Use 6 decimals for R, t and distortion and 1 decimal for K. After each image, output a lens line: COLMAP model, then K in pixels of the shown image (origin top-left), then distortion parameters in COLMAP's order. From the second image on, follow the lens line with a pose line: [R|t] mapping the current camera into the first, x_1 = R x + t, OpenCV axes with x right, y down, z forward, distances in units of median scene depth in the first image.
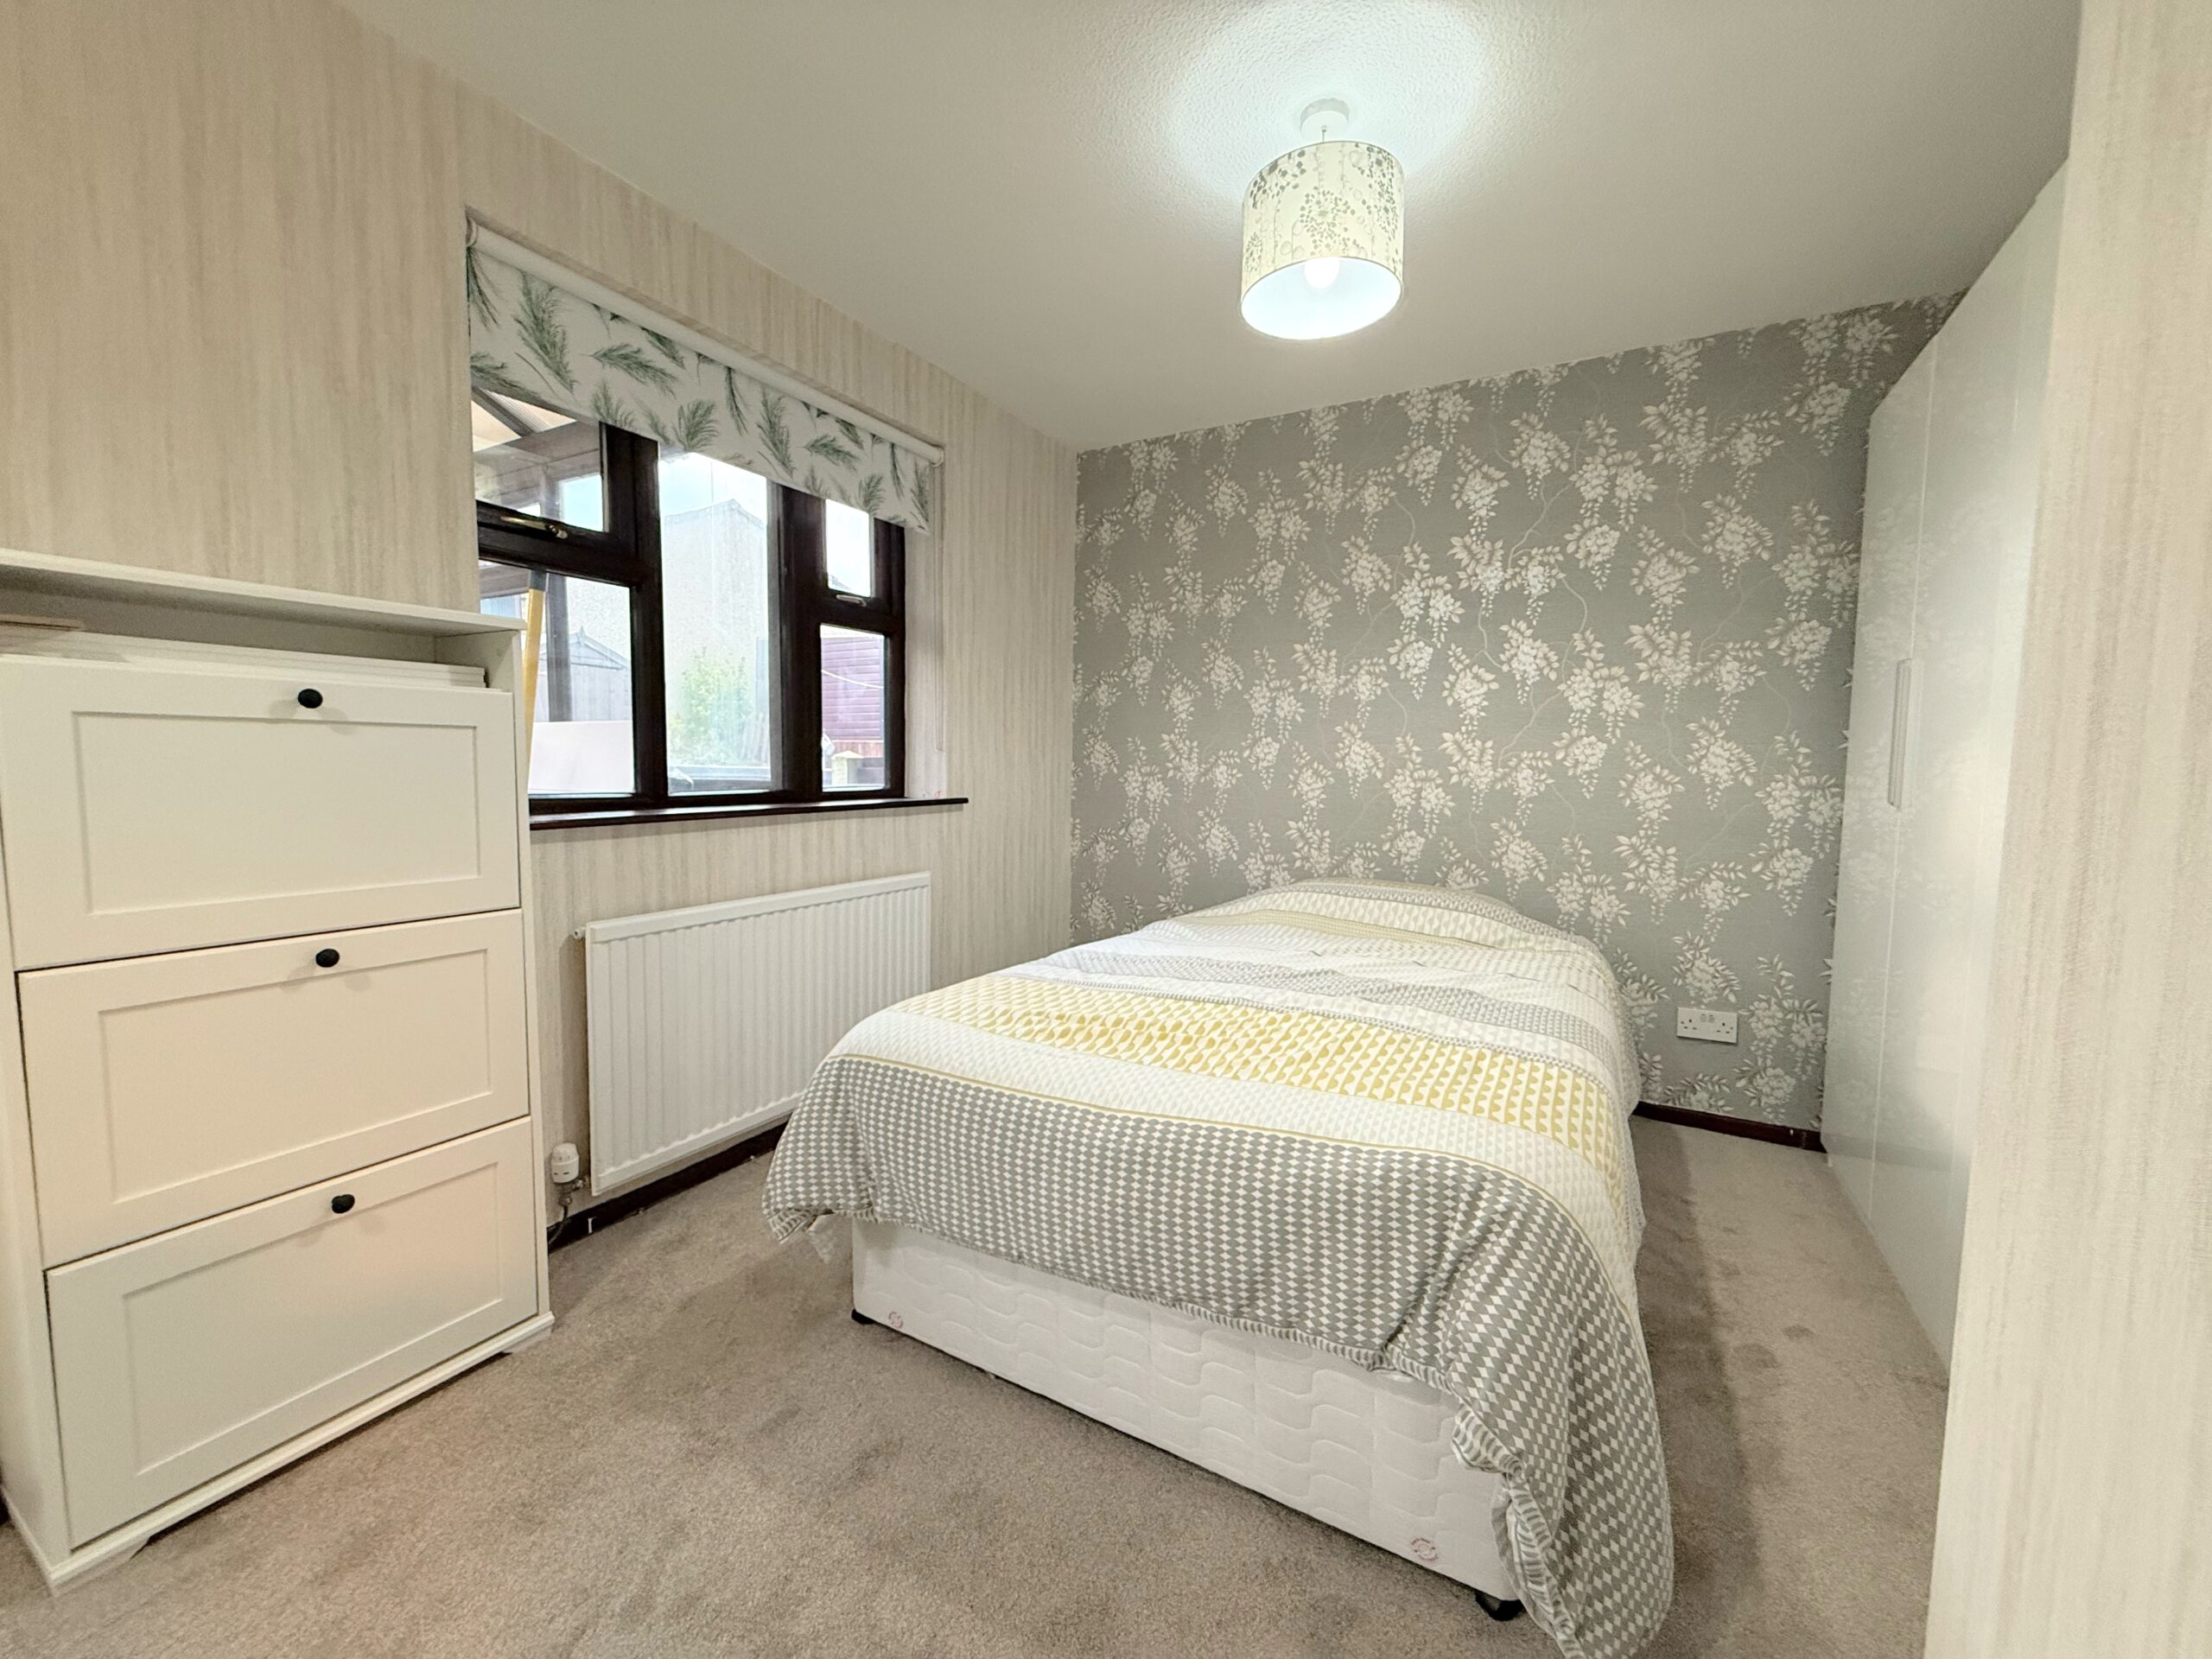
lens RADIAL K [[884.0, 0, 1100.0], [0, 884.0, 832.0], [0, 0, 1]] dist [0.001874, -0.000503]
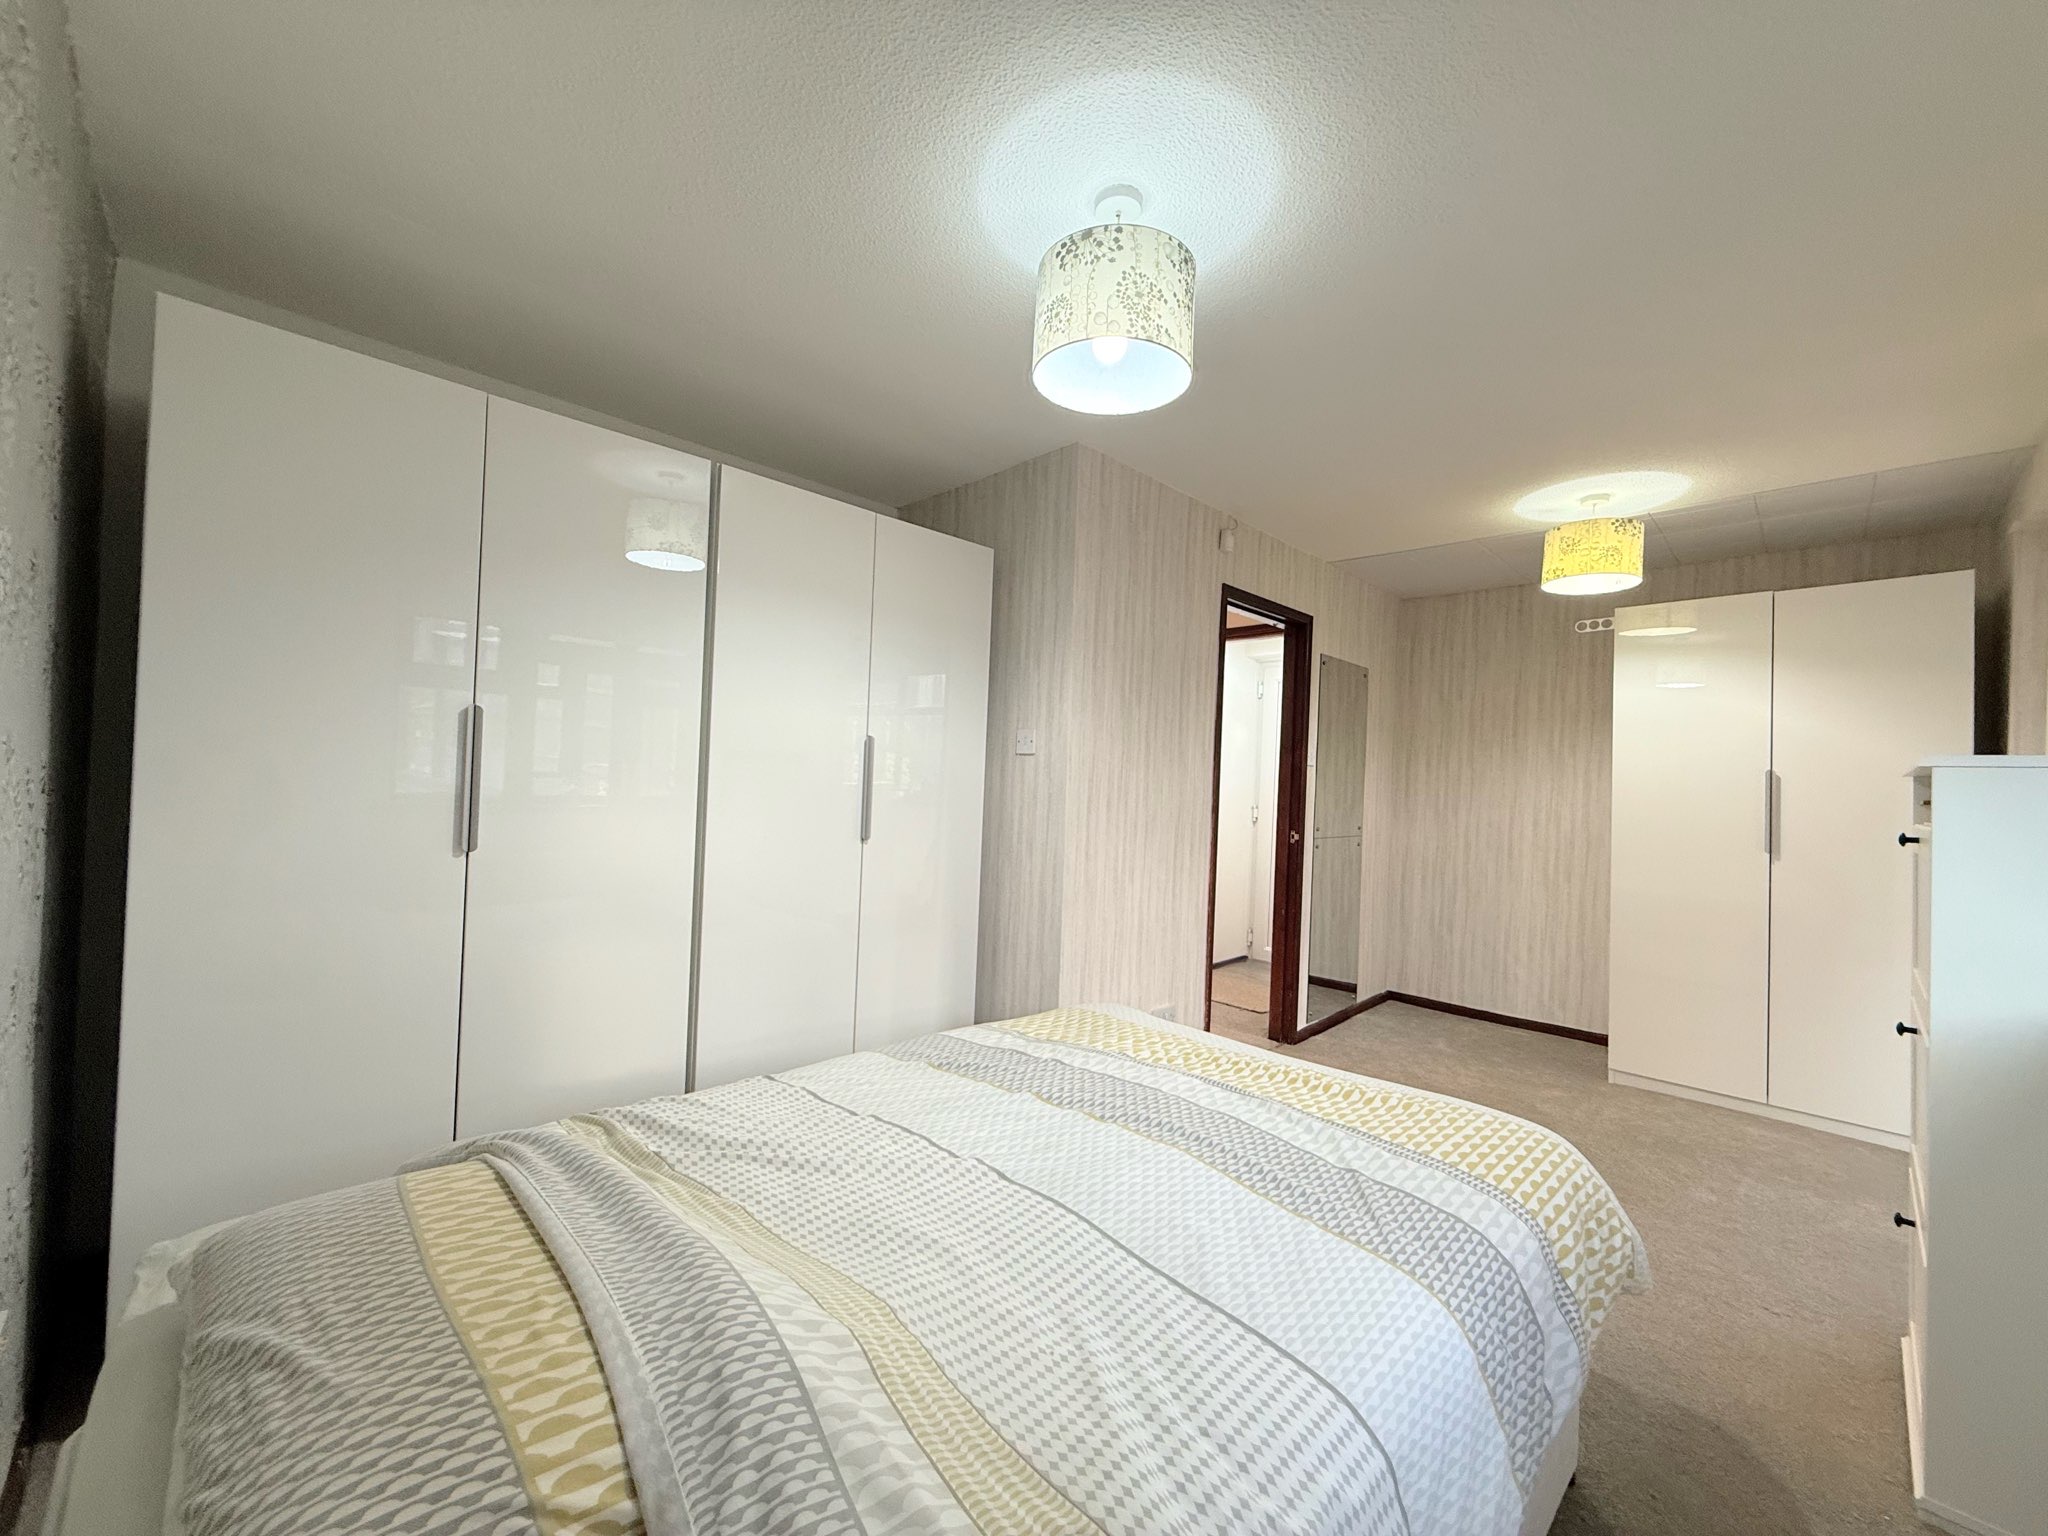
lens RADIAL K [[818.5, 0, 1018.4], [0, 818.5, 770.3], [0, 0, 1]] dist [0.001874, -0.000503]
pose [[-0.959296, -0.046327, 0.278577, 0.047733], [-0.027363, 0.997059, 0.071582, -0.148764], [-0.281074, 0.061046, -0.957743, 1.239304]]
